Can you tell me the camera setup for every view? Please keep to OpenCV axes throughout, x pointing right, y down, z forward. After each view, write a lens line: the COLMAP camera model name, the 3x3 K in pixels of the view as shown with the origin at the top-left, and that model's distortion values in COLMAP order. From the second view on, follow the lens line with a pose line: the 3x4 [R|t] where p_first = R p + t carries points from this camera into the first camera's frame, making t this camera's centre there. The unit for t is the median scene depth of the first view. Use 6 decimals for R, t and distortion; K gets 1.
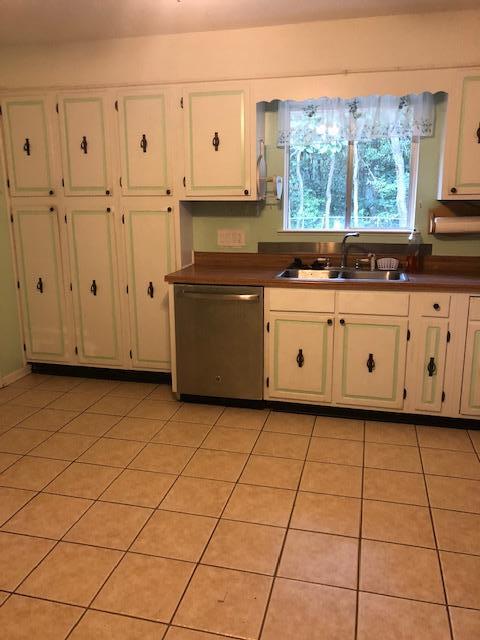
lens RADIAL K [[527.5, 0, 237.0], [0, 527.5, 314.7], [0, 0, 1]] dist [0.024303, -0.014968]
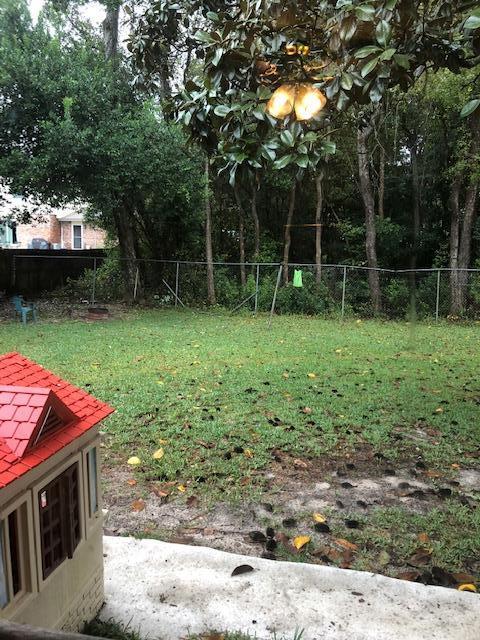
lens RADIAL K [[520.4, 0, 238.5], [0, 520.4, 316.6], [0, 0, 1]] dist [0.013826, -0.003491]
pose [[0.996682, 0.015651, 0.079880, 0.200256], [-0.010640, 0.997971, -0.062776, -0.320103], [-0.080700, 0.061718, 0.994826, 1.231619]]
